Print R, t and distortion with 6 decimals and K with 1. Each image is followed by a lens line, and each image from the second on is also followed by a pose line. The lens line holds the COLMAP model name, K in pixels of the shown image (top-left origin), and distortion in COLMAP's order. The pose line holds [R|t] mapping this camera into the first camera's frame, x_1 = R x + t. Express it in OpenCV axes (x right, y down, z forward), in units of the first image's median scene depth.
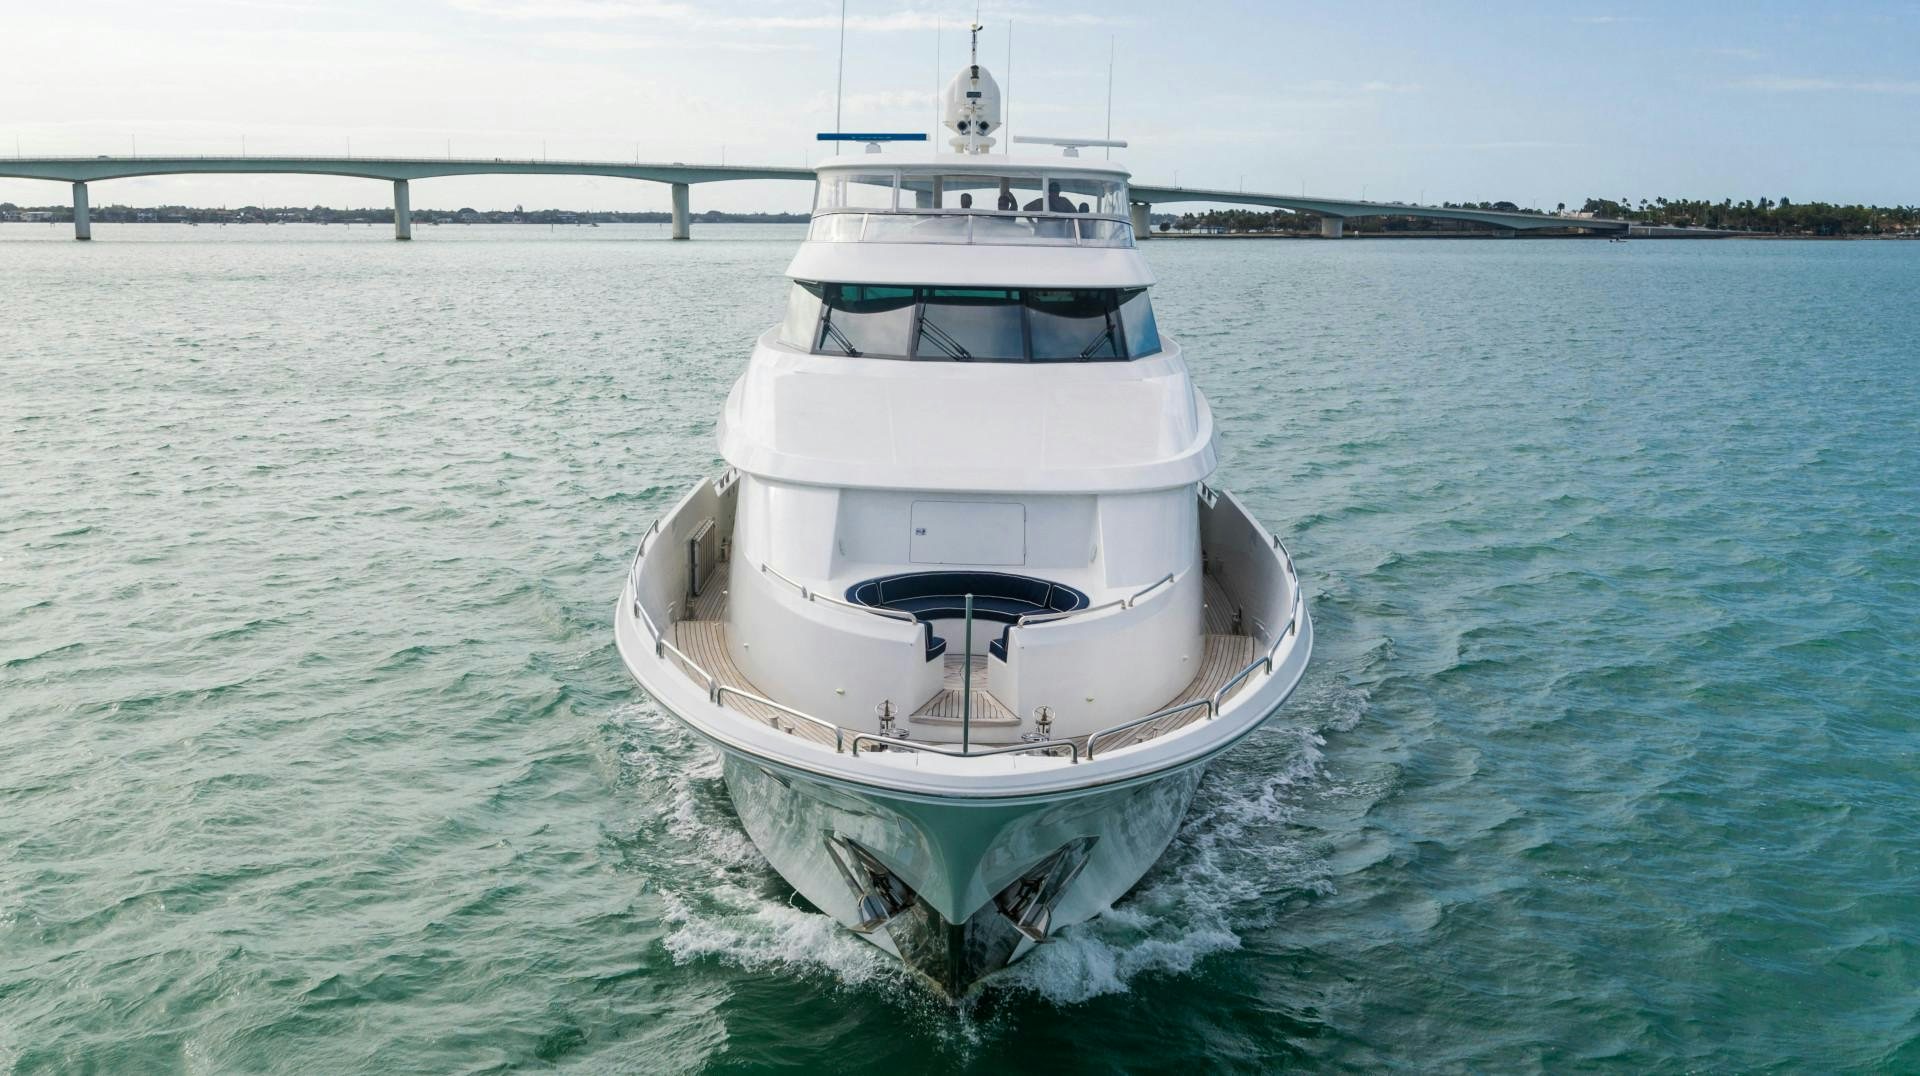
lens RADIAL K [[1429.6, 0, 960.0], [0, 1429.6, 538.0], [0, 0, 1]] dist [0.000287, -0.001867]
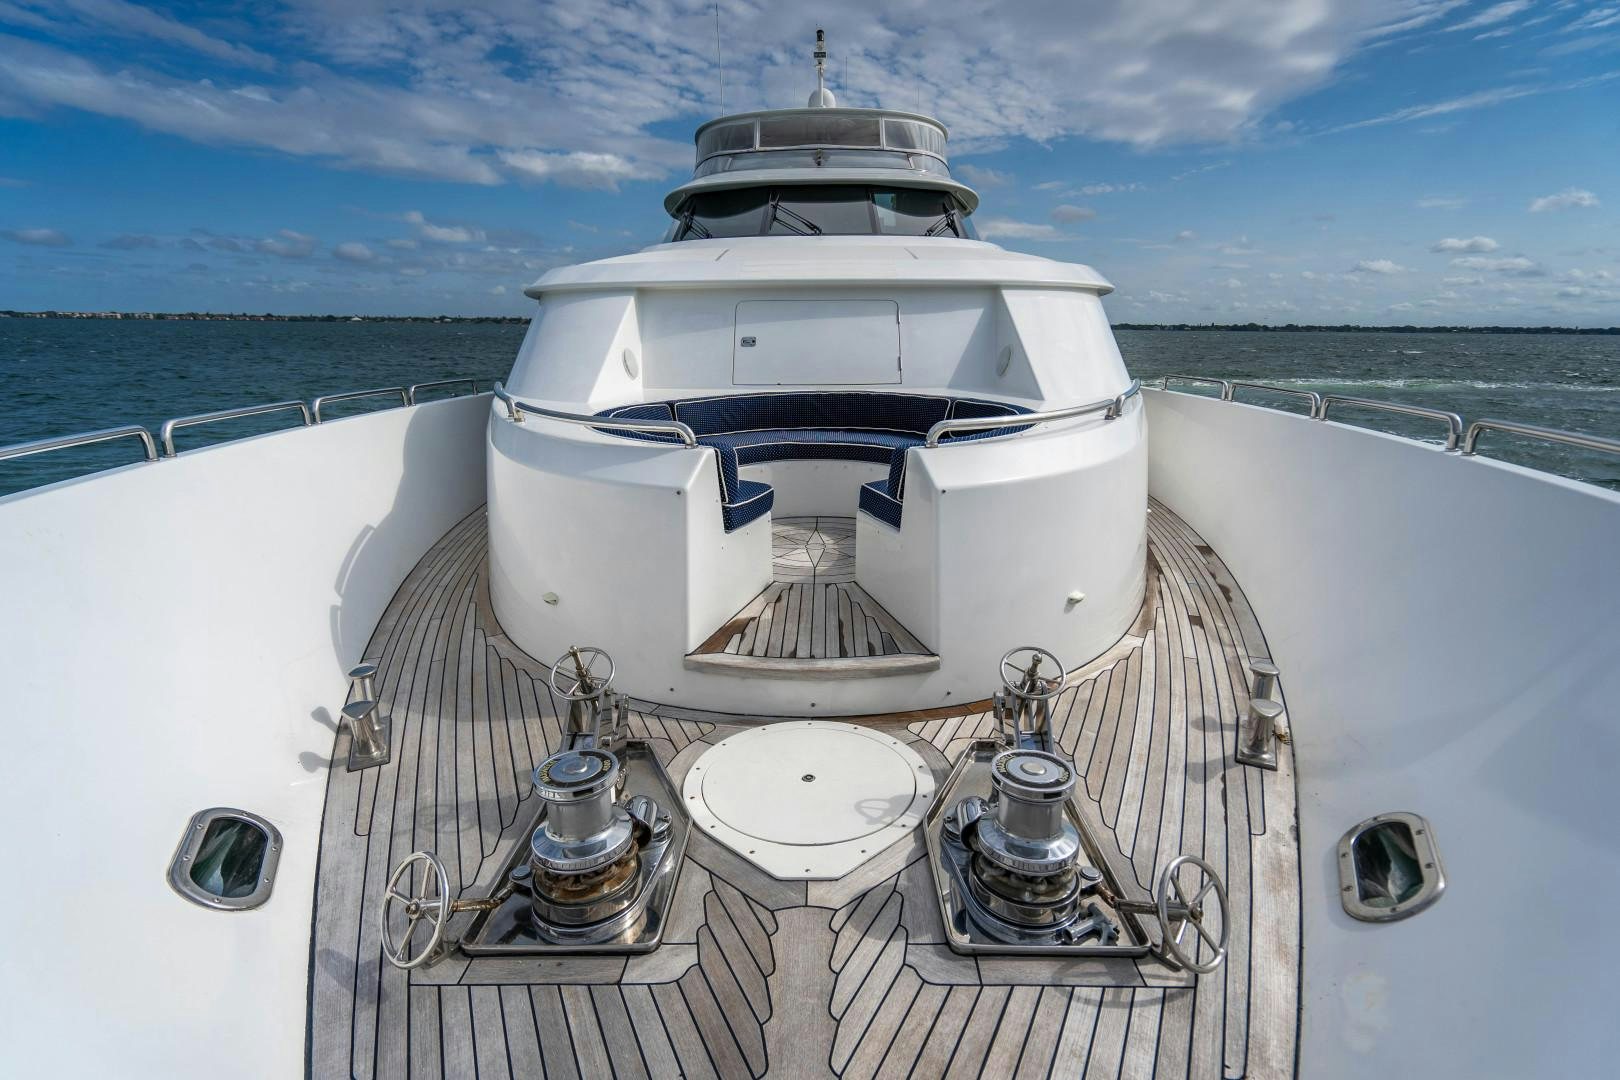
lens RADIAL K [[748.4, 0, 810.0], [0, 748.4, 540.0], [0, 0, 1]] dist [0.000482, 0.000087]
pose [[0.998888, -0.037460, -0.028617, 0.008879], [0.039854, 0.995302, 0.088240, 0.065494], [0.025177, -0.089282, 0.995688, 0.727565]]
